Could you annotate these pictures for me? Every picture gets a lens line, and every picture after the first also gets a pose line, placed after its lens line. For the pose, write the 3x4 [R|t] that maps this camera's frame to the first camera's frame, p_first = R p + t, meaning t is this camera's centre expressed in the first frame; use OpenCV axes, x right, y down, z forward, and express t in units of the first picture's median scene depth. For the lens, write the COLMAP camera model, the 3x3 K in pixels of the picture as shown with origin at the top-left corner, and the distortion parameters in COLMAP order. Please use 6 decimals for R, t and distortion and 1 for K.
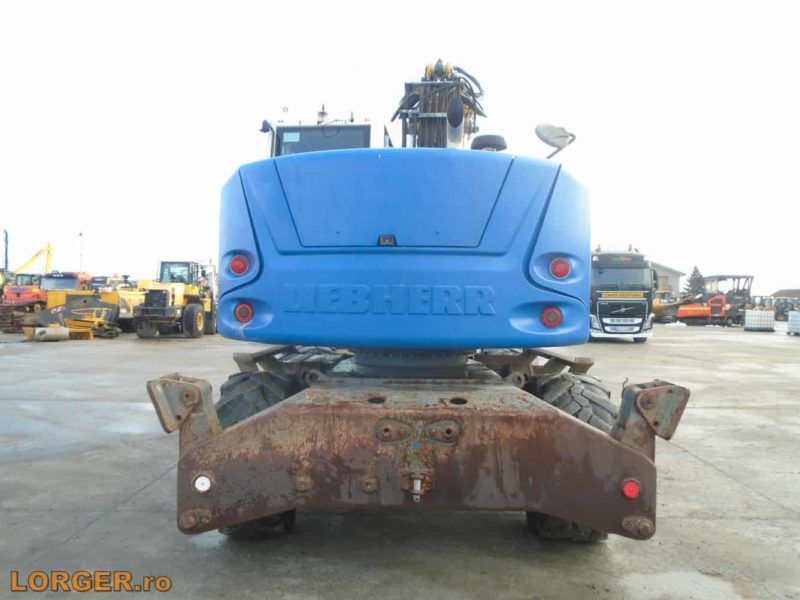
lens RADIAL K [[624.8, 0, 400.0], [0, 624.8, 300.0], [0, 0, 1]] dist [-0.001643, -0.000360]
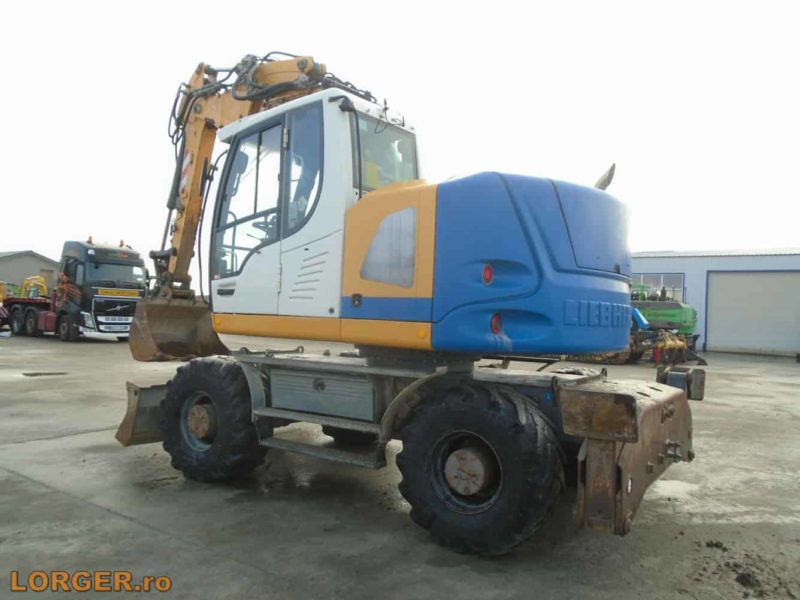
lens RADIAL K [[624.8, 0, 400.0], [0, 624.8, 300.0], [0, 0, 1]] dist [-0.001643, -0.000360]
pose [[0.538143, 0.033834, 0.842174, -0.220677], [-0.039519, 0.999108, -0.014886, 0.000693], [-0.841927, -0.025271, 0.539000, 0.115266]]
